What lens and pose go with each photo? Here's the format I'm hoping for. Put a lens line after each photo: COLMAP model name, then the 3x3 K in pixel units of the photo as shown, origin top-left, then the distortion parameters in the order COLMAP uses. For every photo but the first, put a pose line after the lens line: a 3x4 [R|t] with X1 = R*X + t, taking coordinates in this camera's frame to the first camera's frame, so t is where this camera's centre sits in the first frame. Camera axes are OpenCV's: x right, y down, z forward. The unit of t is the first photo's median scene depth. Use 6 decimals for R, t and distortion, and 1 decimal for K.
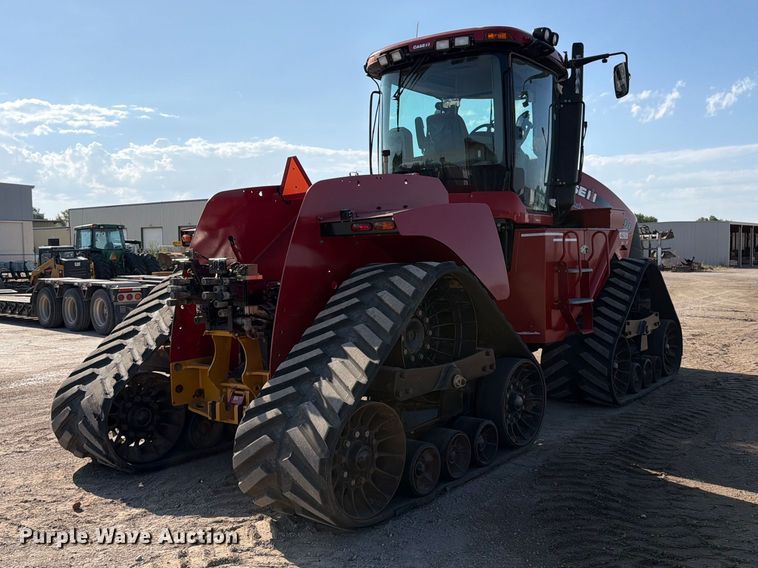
lens RADIAL K [[735.8, 0, 379.0], [0, 735.8, 284.0], [0, 0, 1]] dist [0.001305, -0.017220]
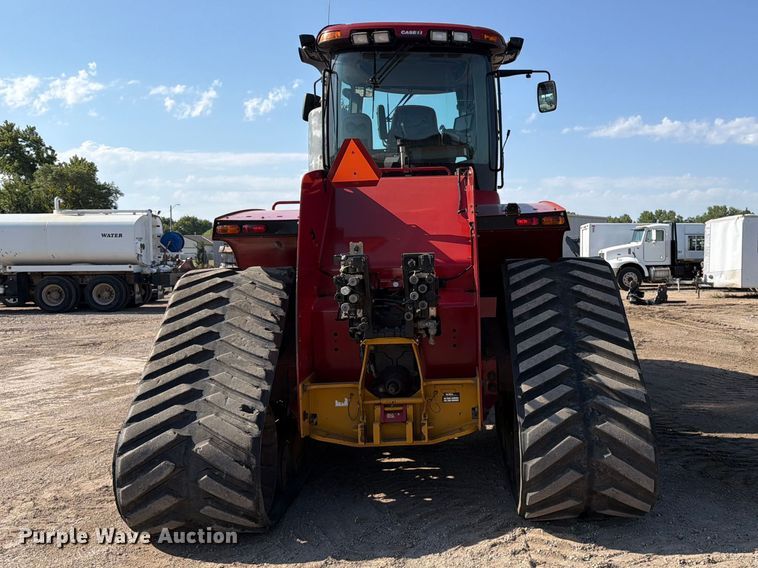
lens RADIAL K [[824.7, 0, 379.0], [0, 824.7, 284.0], [0, 0, 1]] dist [0.019601, 0.018314]
pose [[0.762422, -0.014848, 0.646910, -0.128298], [0.023720, 0.999706, -0.005010, 0.001014], [-0.646645, 0.019164, 0.762550, 0.042234]]
